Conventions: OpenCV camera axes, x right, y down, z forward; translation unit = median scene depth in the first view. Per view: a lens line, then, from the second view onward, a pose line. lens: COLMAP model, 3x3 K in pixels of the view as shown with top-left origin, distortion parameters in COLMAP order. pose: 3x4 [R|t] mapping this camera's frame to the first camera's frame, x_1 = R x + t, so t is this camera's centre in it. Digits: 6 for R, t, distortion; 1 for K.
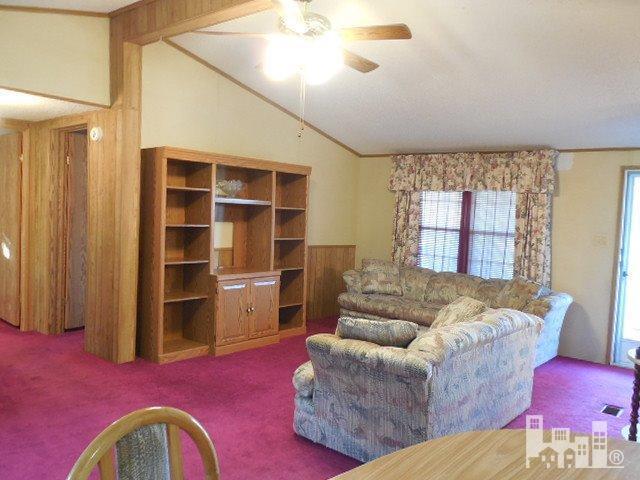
lens RADIAL K [[528.5, 0, 319.7], [0, 528.5, 240.3], [0, 0, 1]] dist [0.004529, 0.000107]
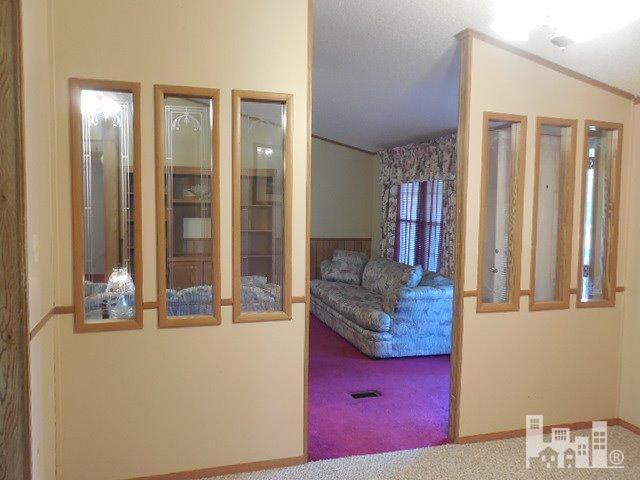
lens RADIAL K [[528.5, 0, 319.7], [0, 528.5, 240.2], [0, 0, 1]] dist [0.004529, 0.000107]
pose [[0.841877, 0.003567, -0.539658, 0.645108], [-0.008994, 0.999932, -0.007422, 0.024592], [0.539595, 0.011102, 0.841852, 0.070238]]
